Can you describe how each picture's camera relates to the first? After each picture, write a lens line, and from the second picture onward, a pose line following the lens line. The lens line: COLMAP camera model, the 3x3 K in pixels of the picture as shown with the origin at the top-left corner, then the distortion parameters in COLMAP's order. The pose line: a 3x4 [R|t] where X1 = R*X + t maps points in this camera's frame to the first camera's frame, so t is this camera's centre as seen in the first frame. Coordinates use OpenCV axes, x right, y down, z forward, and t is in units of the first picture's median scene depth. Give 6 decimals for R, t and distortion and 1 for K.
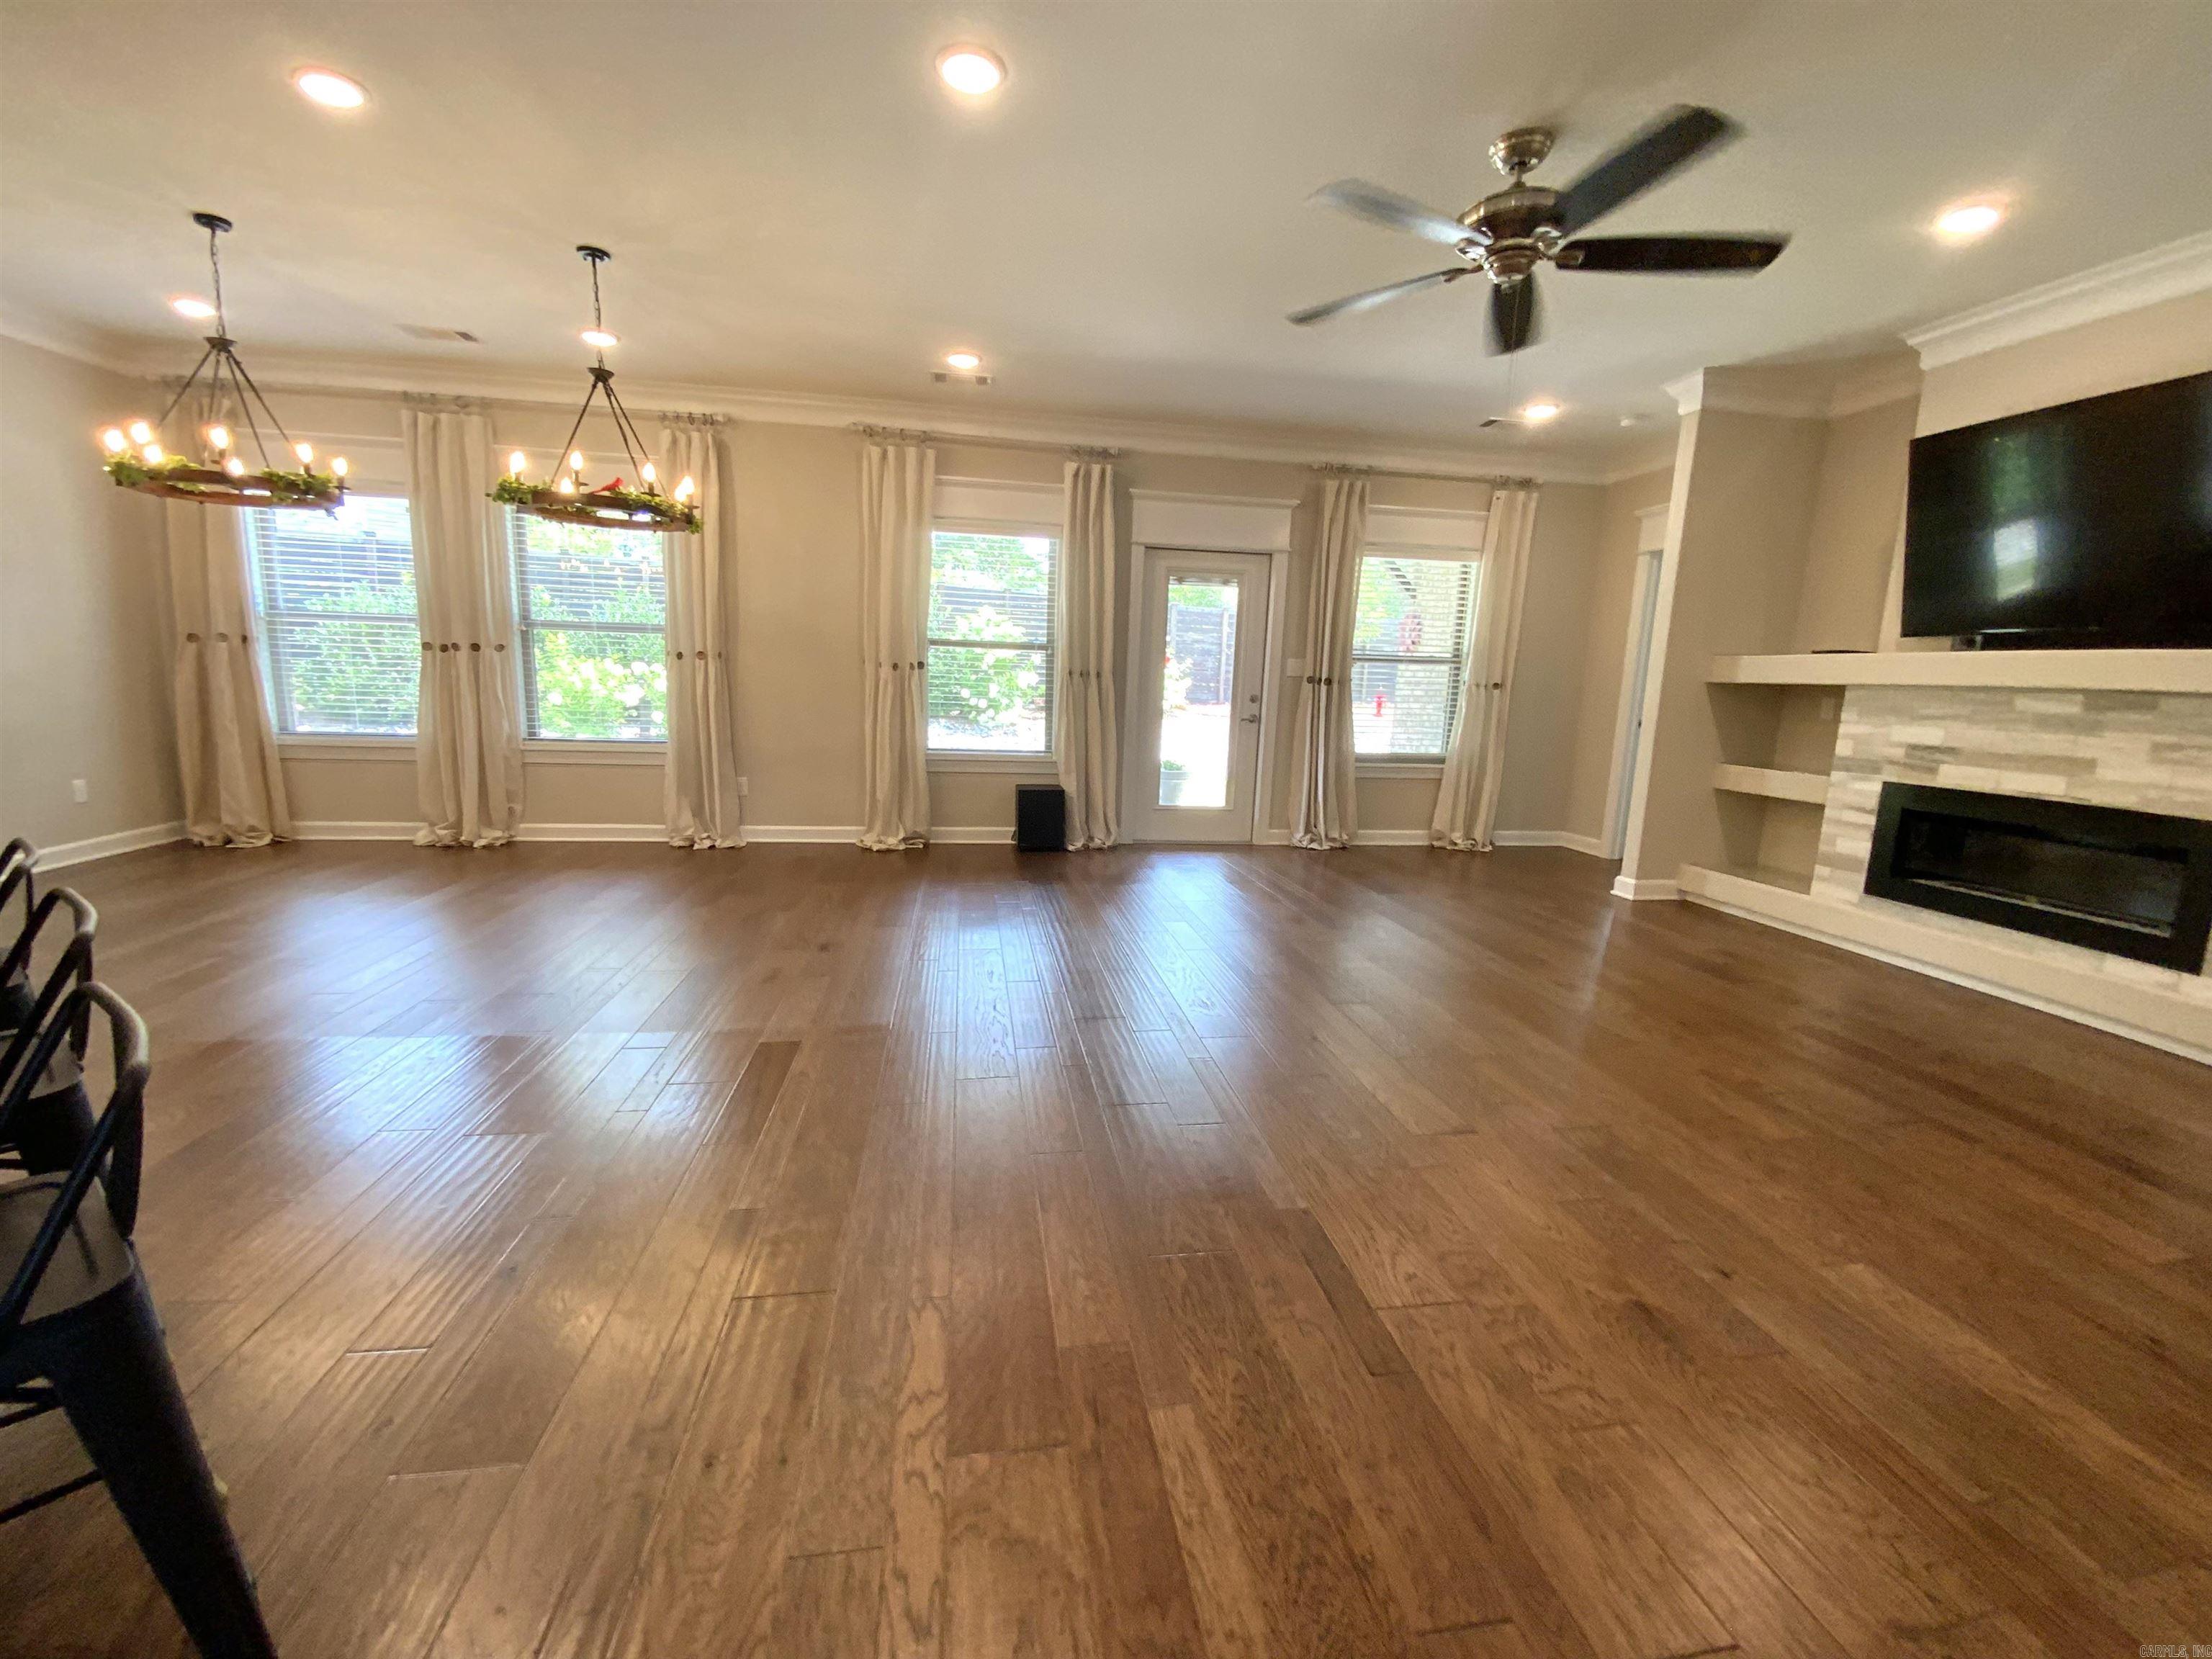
lens RADIAL K [[893.8, 0, 1109.1], [0, 893.8, 833.0], [0, 0, 1]] dist [0.008039, -0.010167]
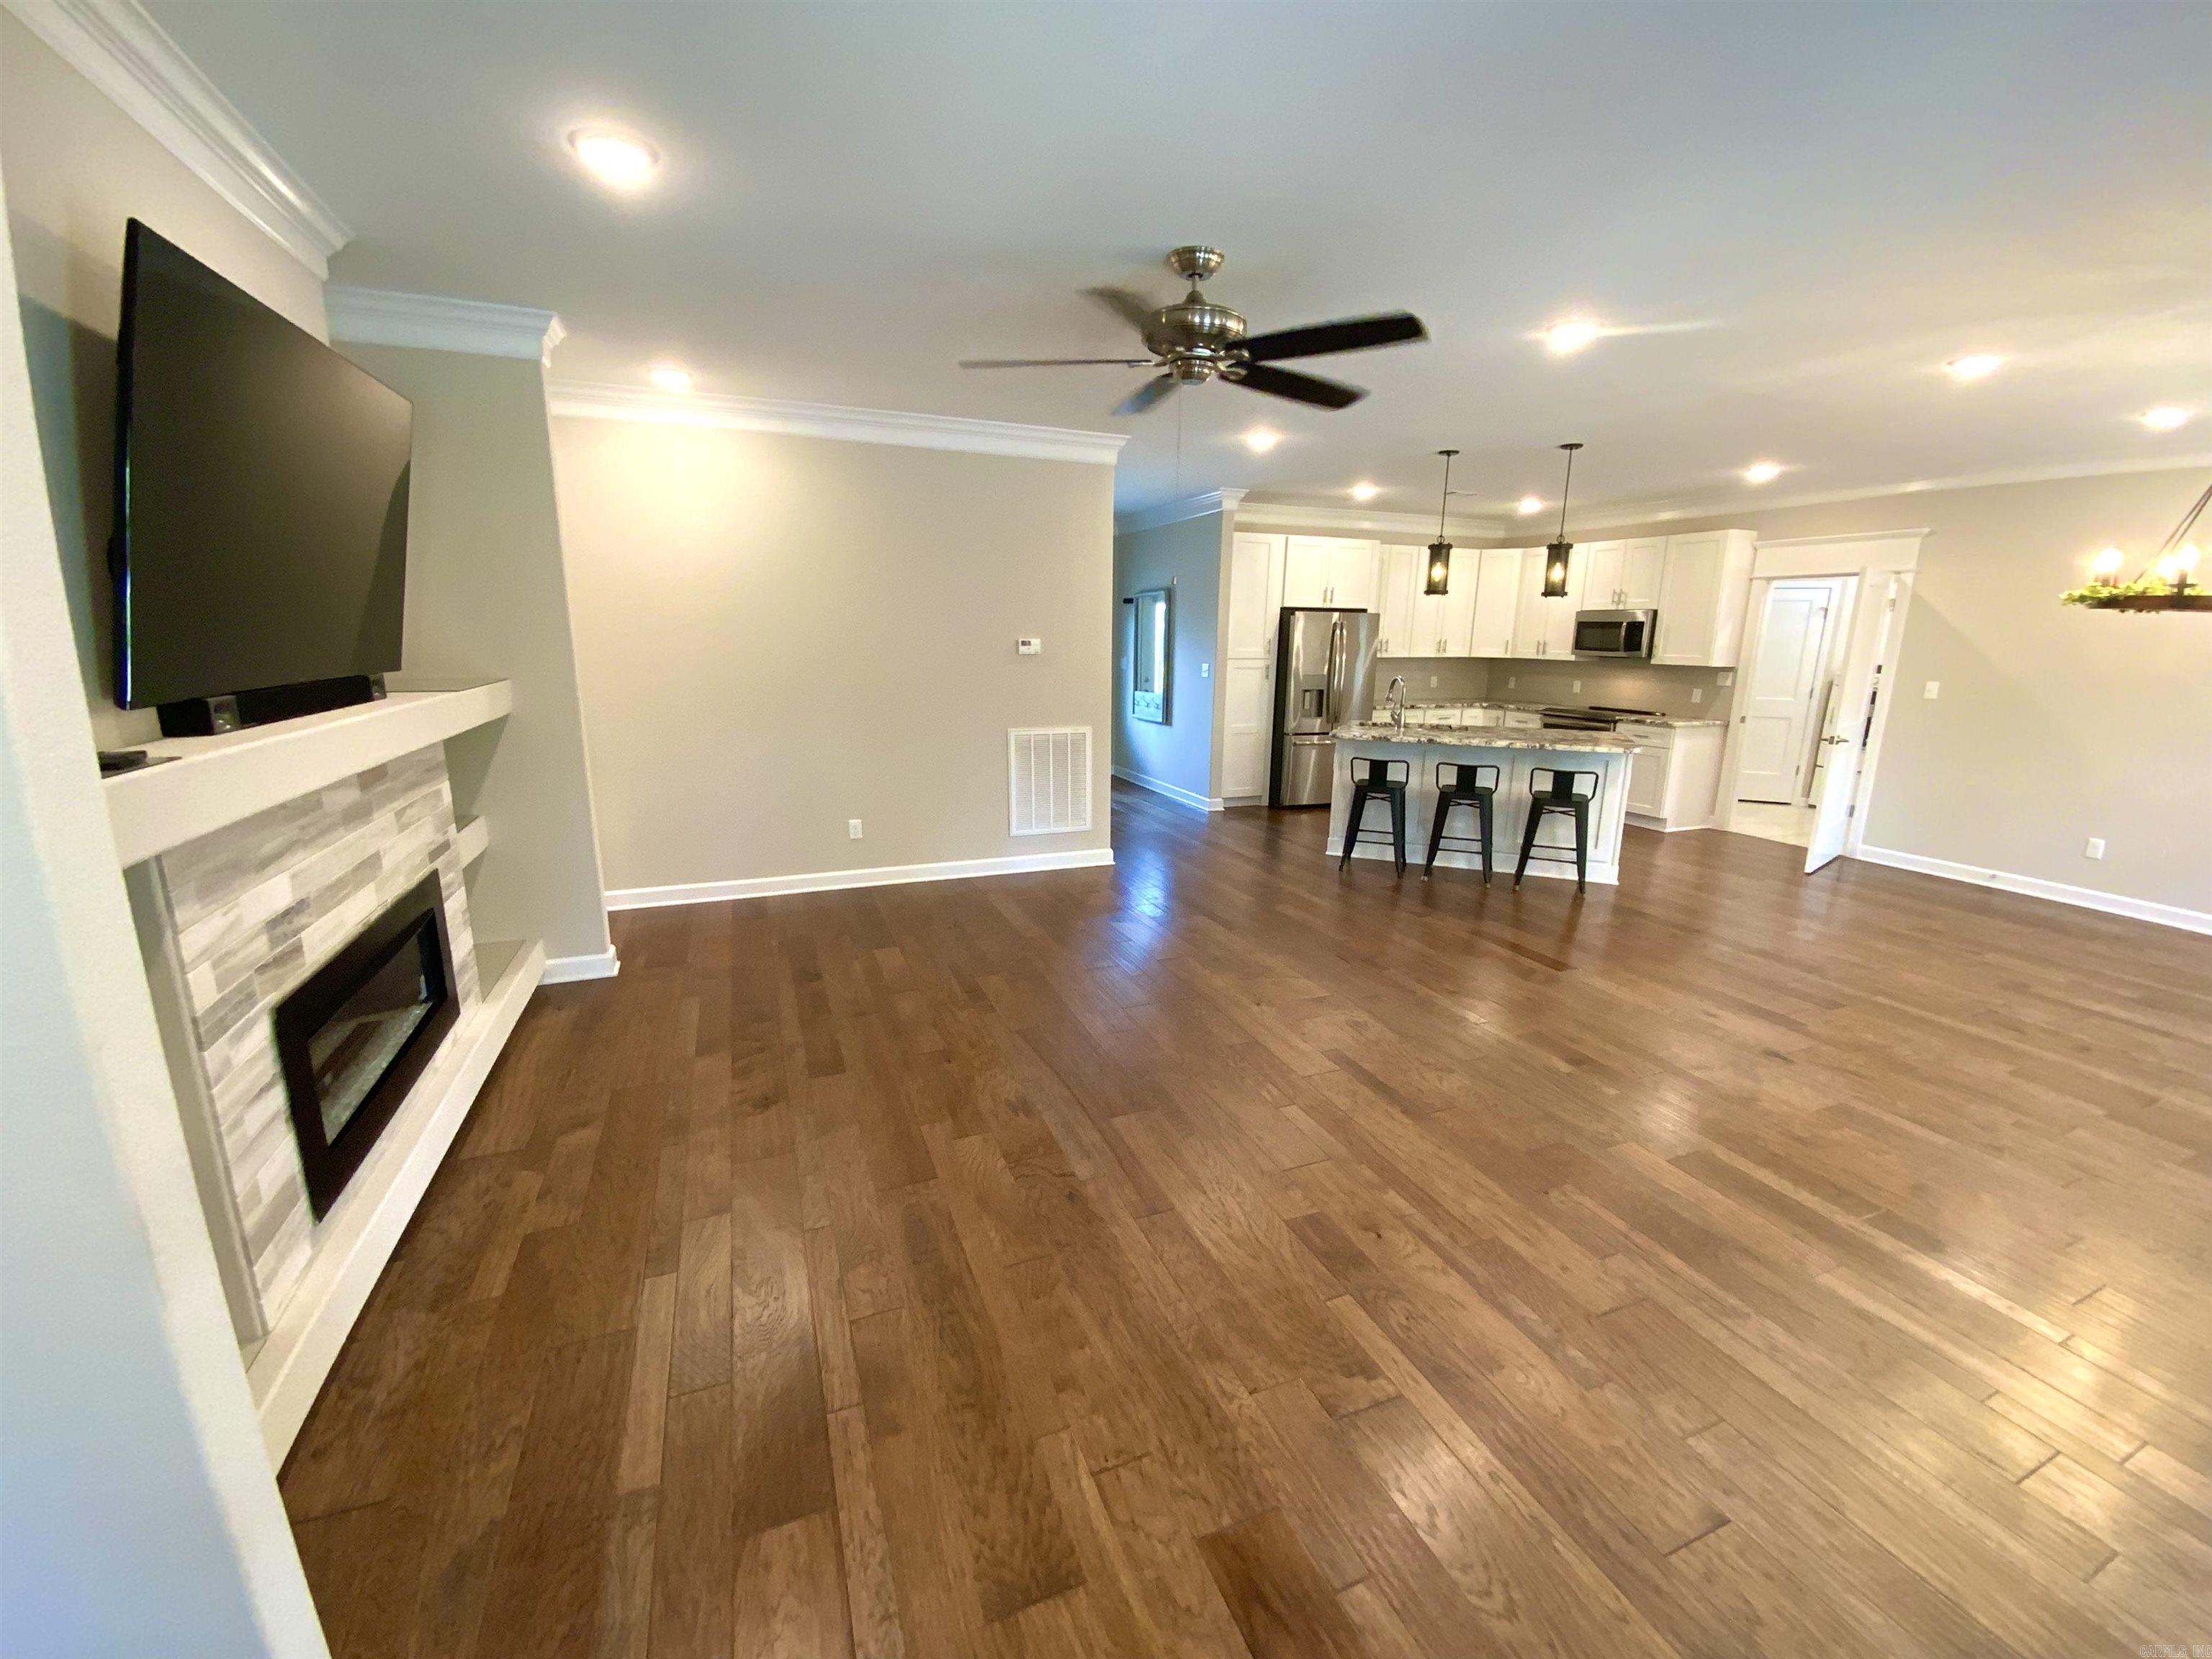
lens RADIAL K [[893.8, 0, 1108.9], [0, 893.8, 832.3], [0, 0, 1]] dist [0.008039, -0.010167]
pose [[-0.973486, 0.005965, -0.228668, 0.382194], [-0.082445, 0.923323, 0.375070, -0.249670], [0.213372, 0.383978, -0.898350, 1.037414]]
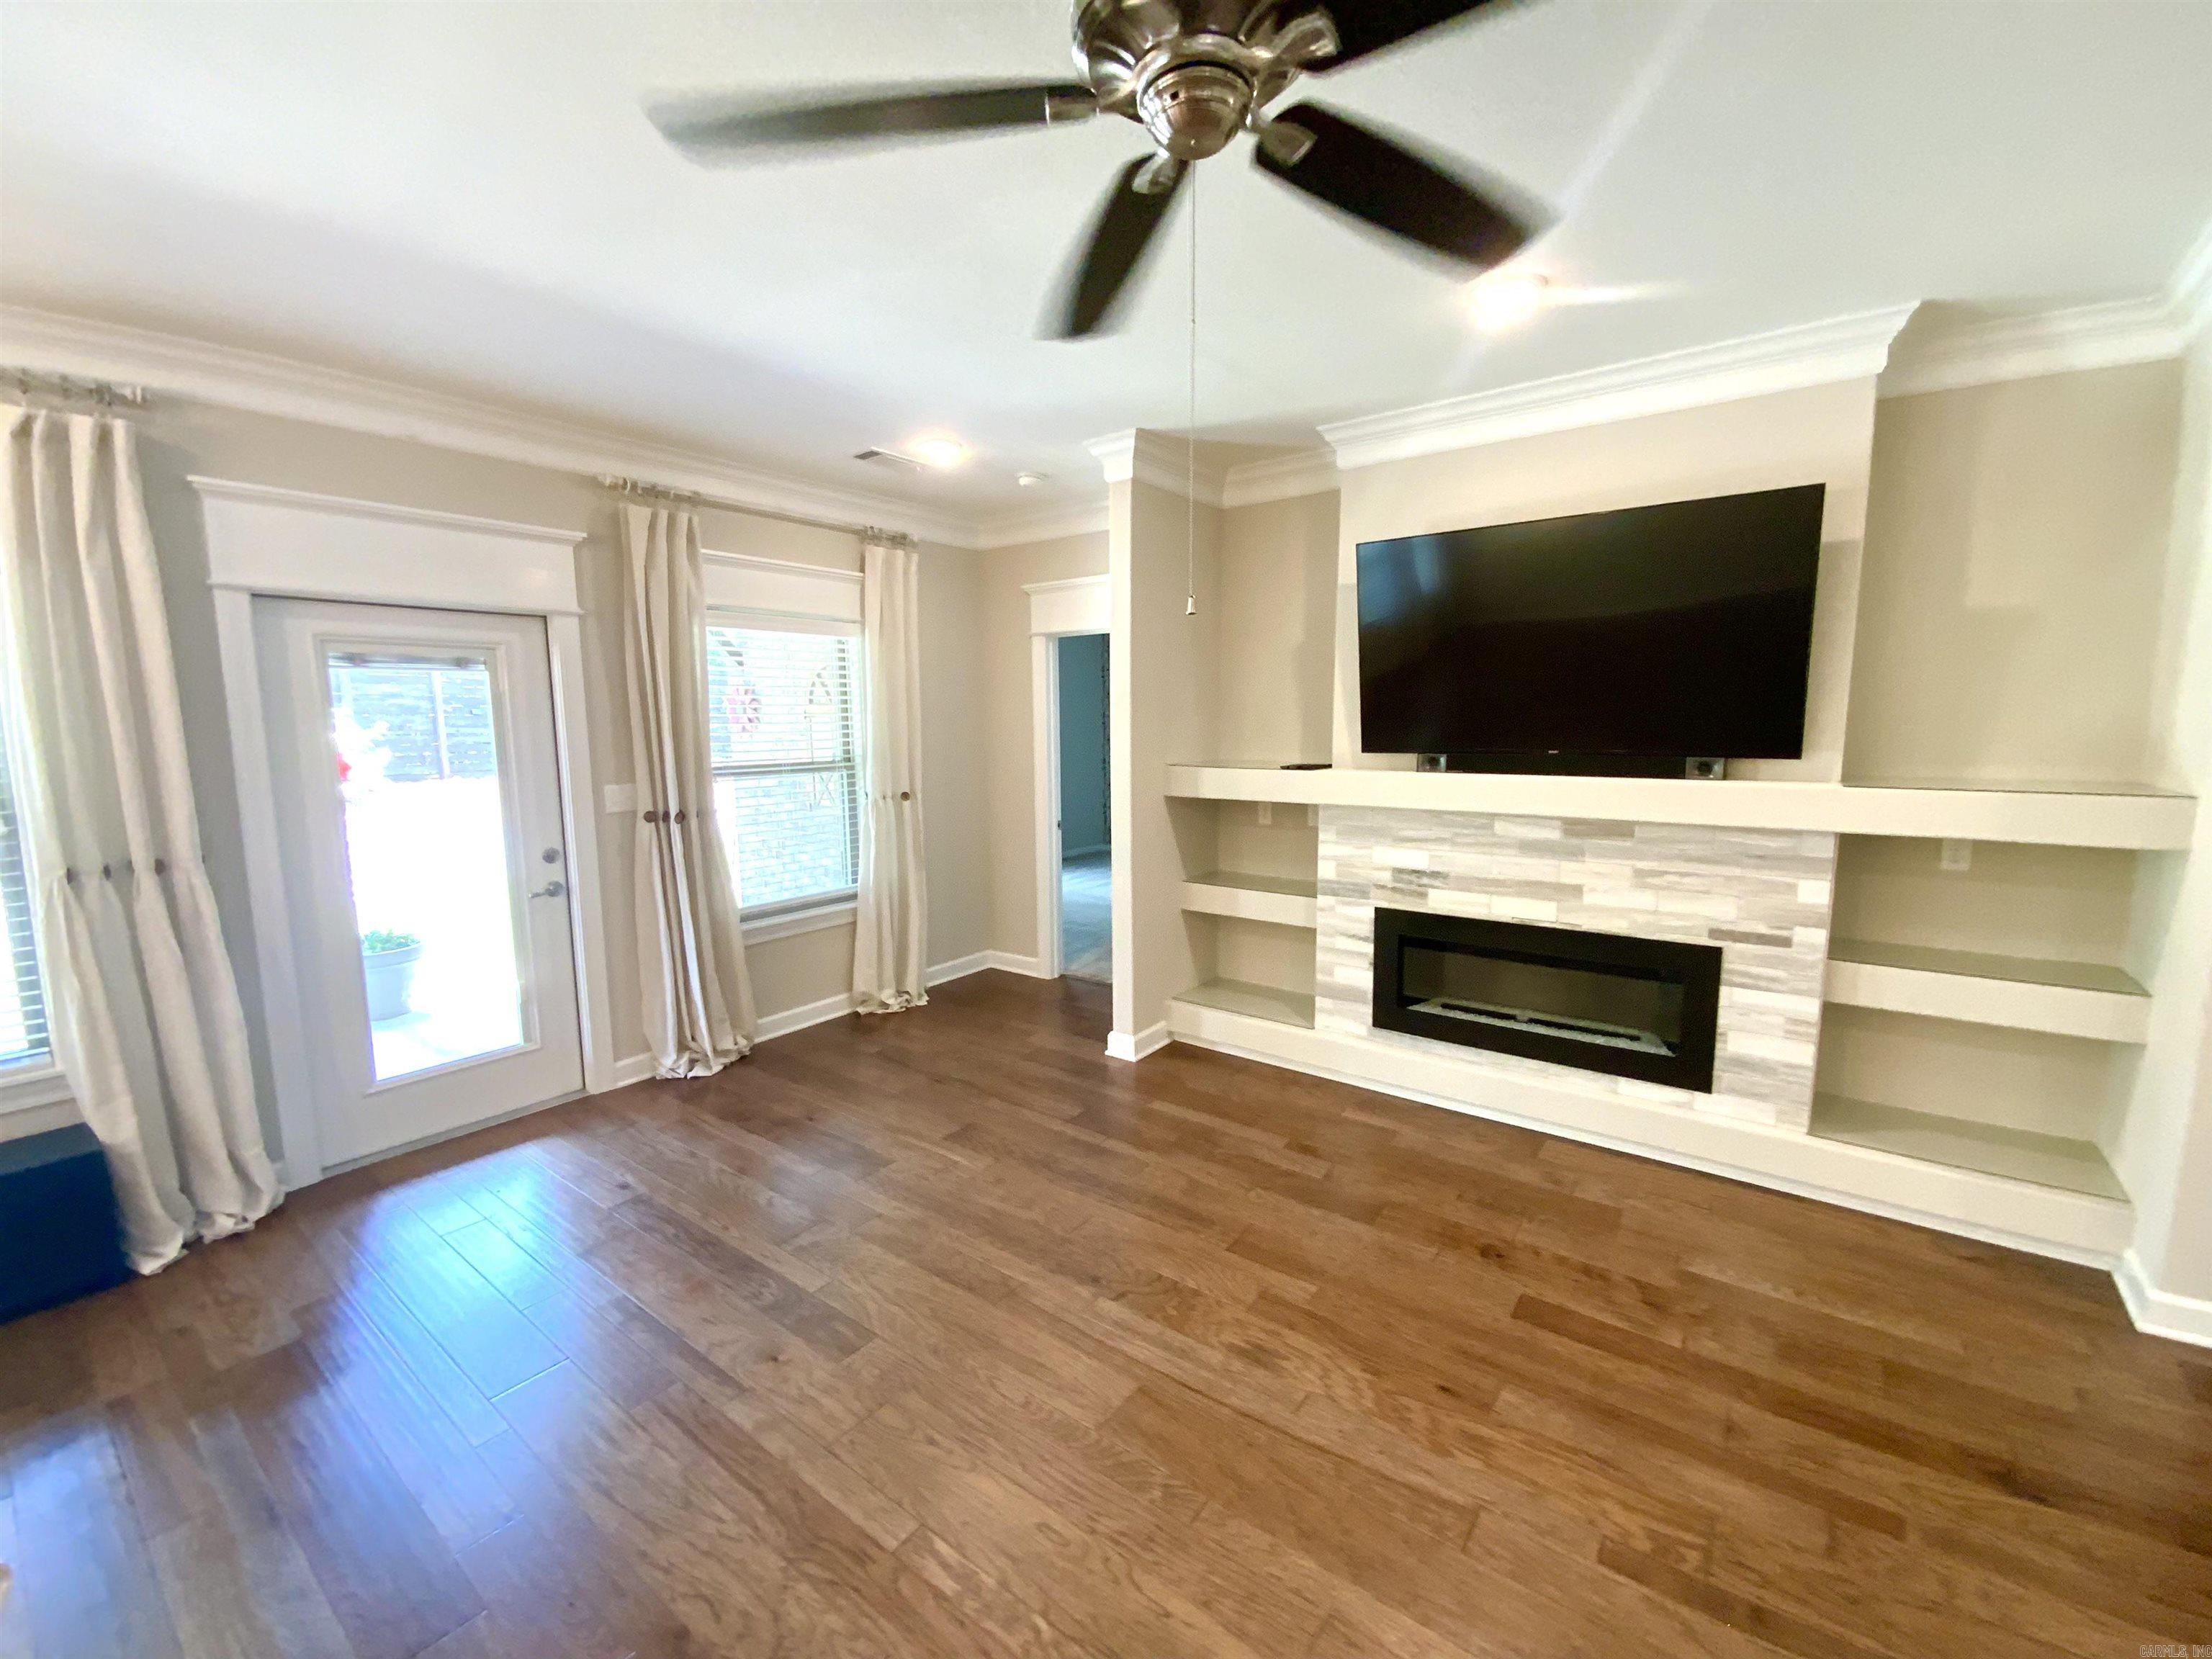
lens RADIAL K [[893.8, 0, 1112.6], [0, 893.8, 830.0], [0, 0, 1]] dist [0.008039, -0.010167]
pose [[0.717073, -0.126674, 0.685390, 0.028989], [0.151823, 0.988122, 0.023783, -0.140550], [-0.680261, 0.087004, 0.727788, 0.351579]]
